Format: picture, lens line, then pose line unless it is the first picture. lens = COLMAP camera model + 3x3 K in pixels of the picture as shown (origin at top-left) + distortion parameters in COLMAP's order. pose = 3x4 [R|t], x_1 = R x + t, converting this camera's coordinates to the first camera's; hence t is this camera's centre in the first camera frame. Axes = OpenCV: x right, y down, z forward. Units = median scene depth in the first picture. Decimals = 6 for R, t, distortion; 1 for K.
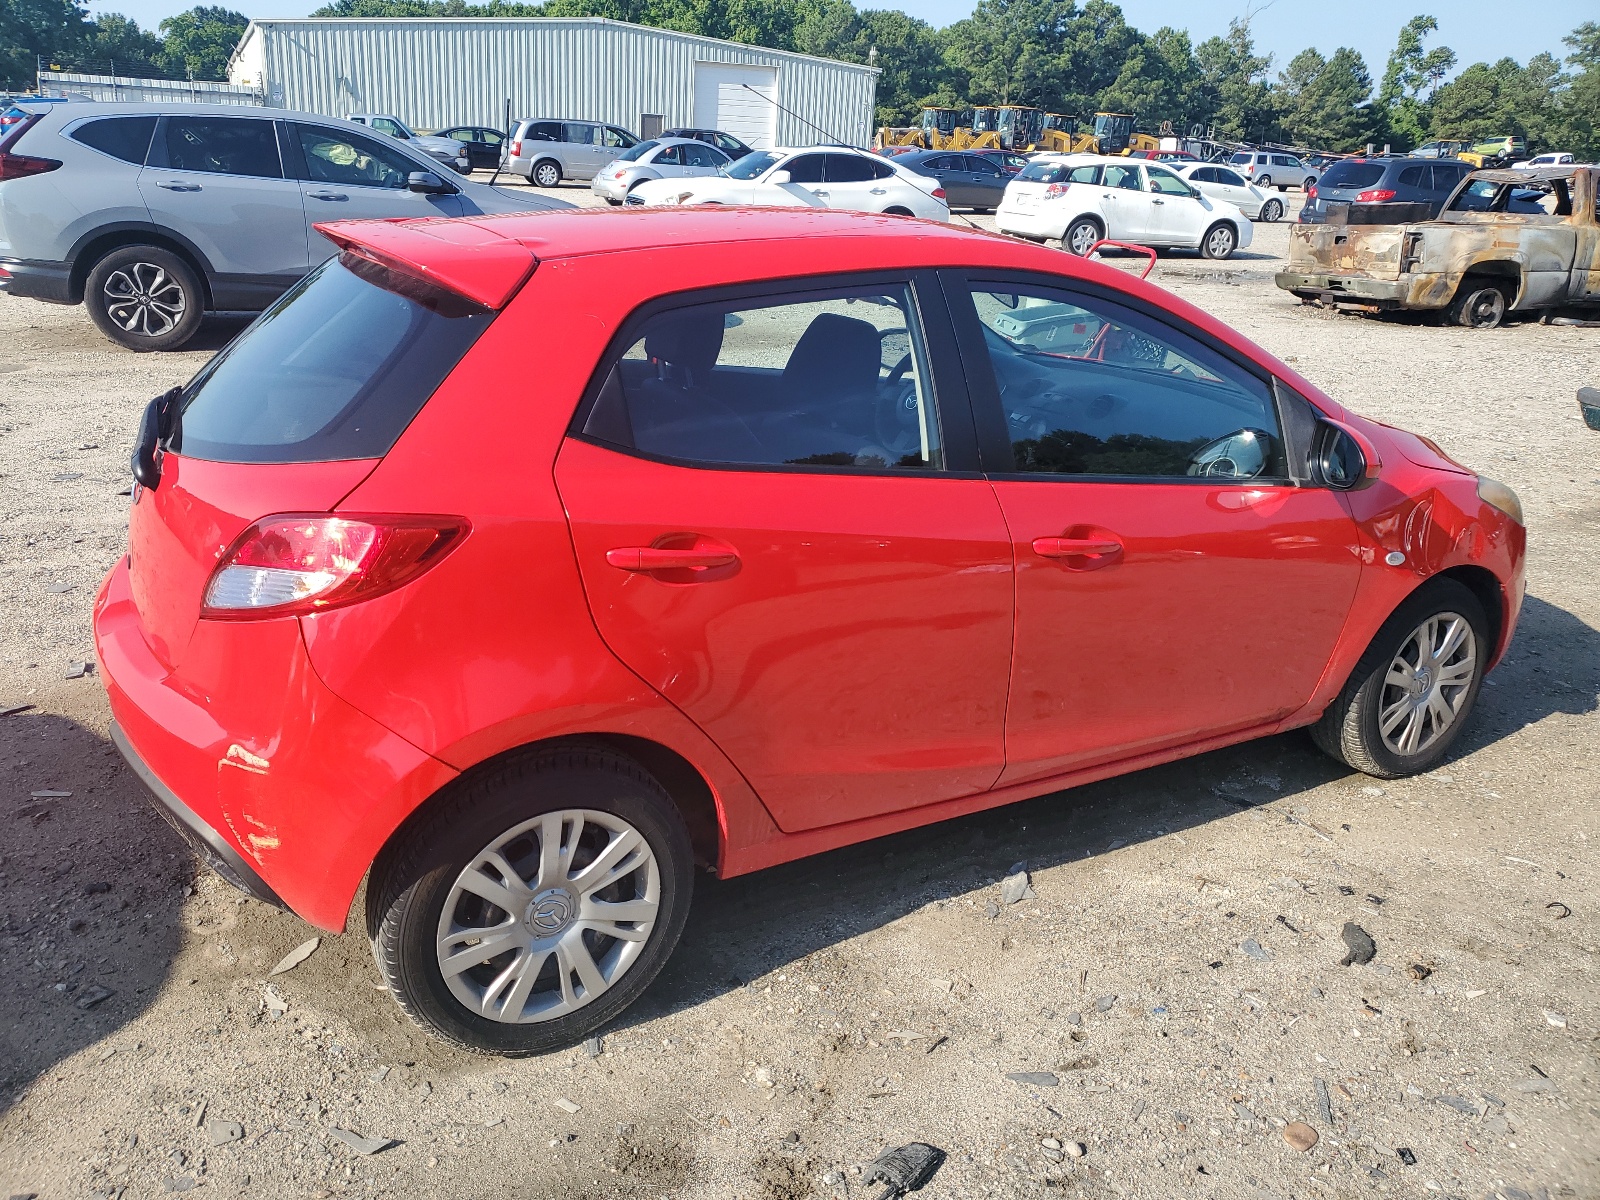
lens RADIAL K [[1222.1, 0, 740.2], [0, 1222.1, 596.5], [0, 0, 1]] dist [-0.013129, 0.009241]
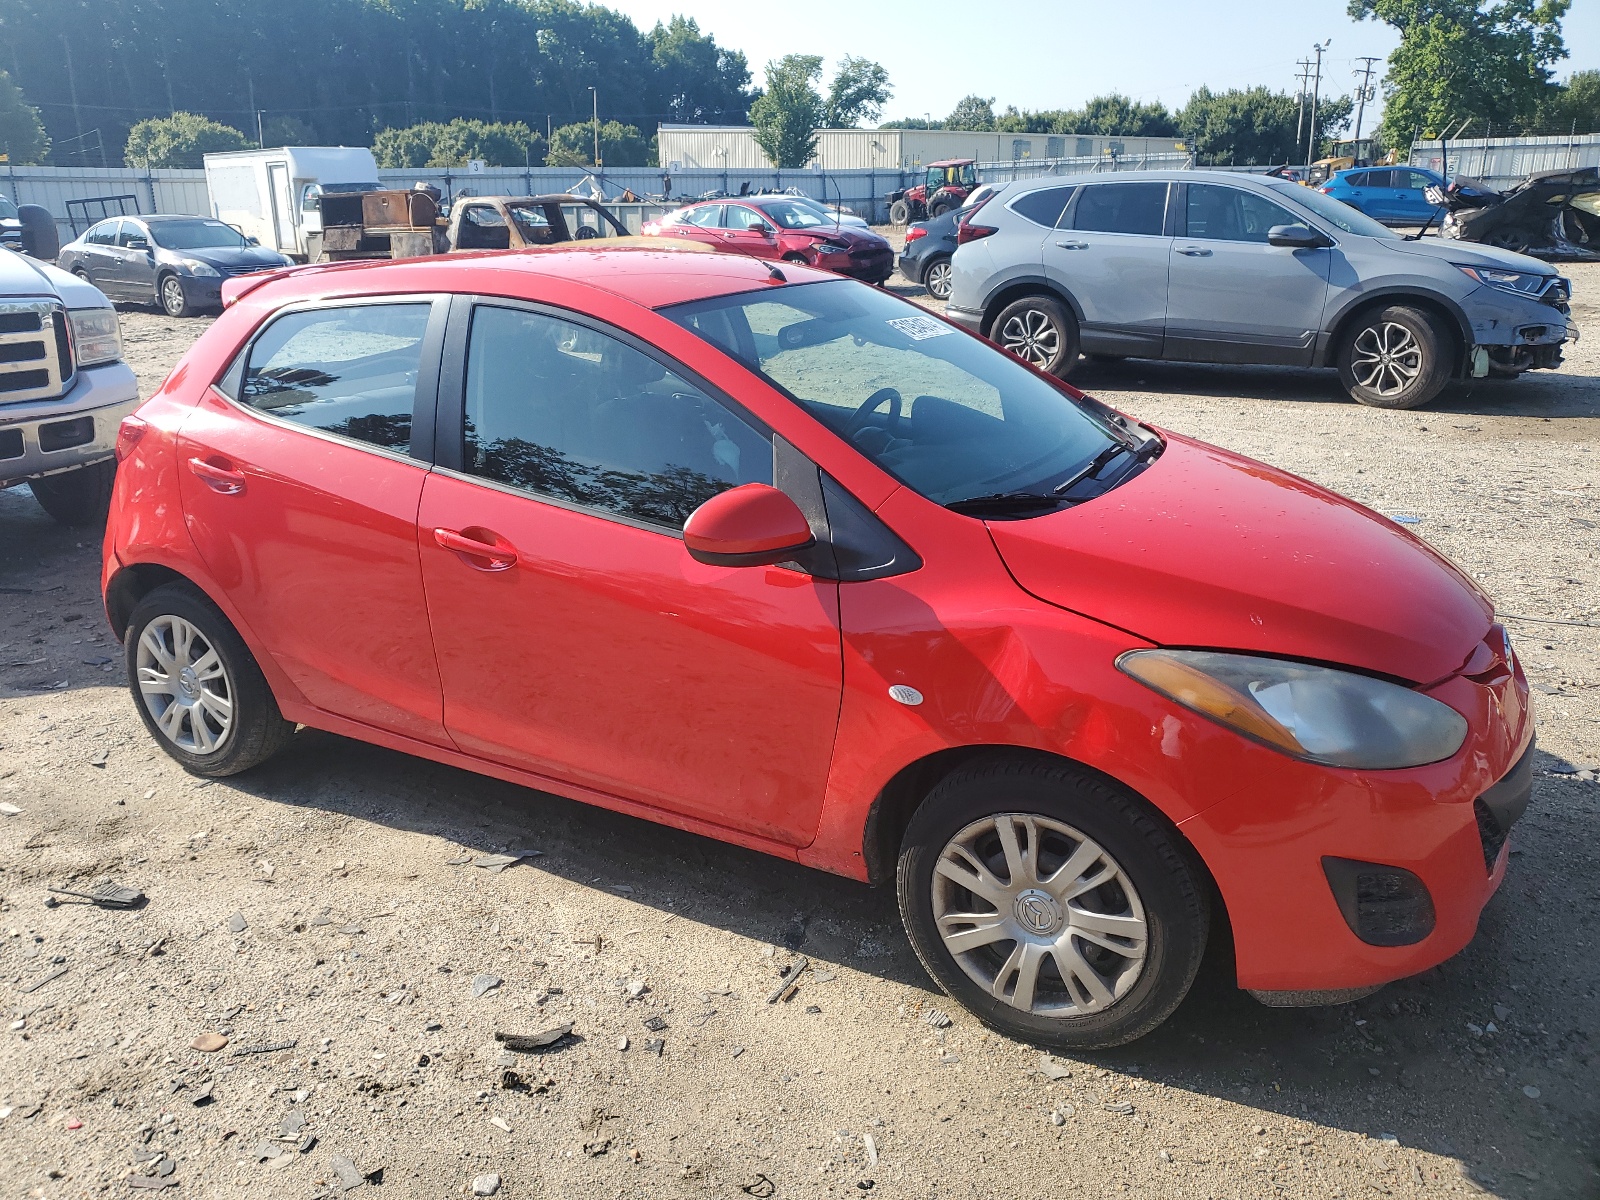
lens RADIAL K [[1222.1, 0, 795.4], [0, 1222.1, 599.3], [0, 0, 1]] dist [-0.013129, 0.009241]
pose [[0.517375, 0.210614, -0.829437, 0.429188], [-0.248333, 0.964484, 0.090005, -0.052873], [0.818935, 0.159410, 0.551302, 0.201005]]
